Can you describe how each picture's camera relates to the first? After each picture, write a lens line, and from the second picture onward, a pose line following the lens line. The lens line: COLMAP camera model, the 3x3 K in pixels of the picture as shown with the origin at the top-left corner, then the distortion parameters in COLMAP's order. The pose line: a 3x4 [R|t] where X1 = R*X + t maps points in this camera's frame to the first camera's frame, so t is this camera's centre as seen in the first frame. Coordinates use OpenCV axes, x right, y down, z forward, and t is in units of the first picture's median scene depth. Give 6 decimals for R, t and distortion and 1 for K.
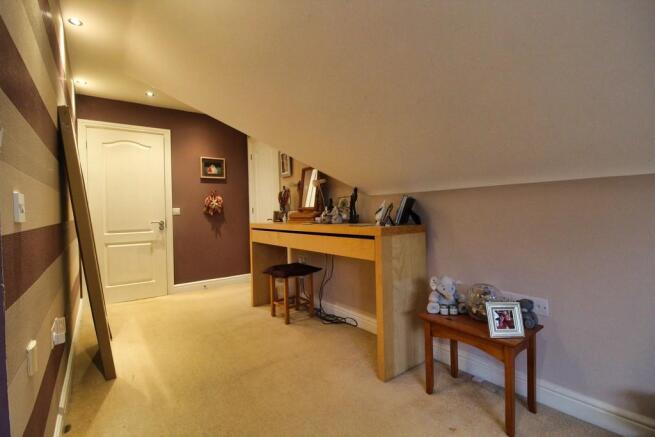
lens RADIAL K [[306.7, 0, 326.7], [0, 306.7, 215.6], [0, 0, 1]] dist [-0.005234, -0.001026]
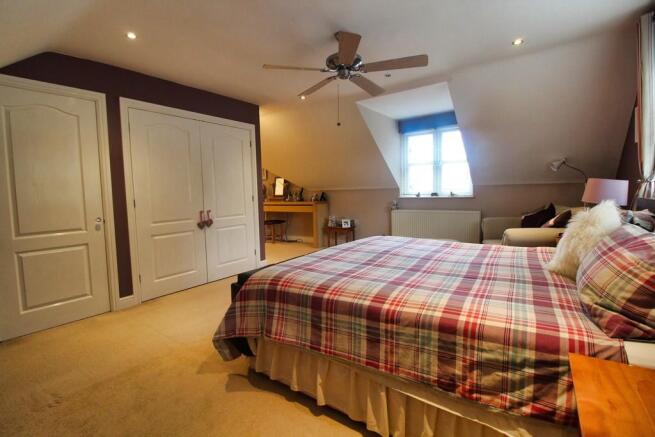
lens RADIAL K [[306.7, 0, 328.6], [0, 306.7, 217.2], [0, 0, 1]] dist [-0.005234, -0.001026]
pose [[0.953368, -0.010808, 0.301618, -0.479892], [-0.003532, 0.998891, 0.046960, 0.036570], [-0.301791, -0.045836, 0.952272, -1.548290]]
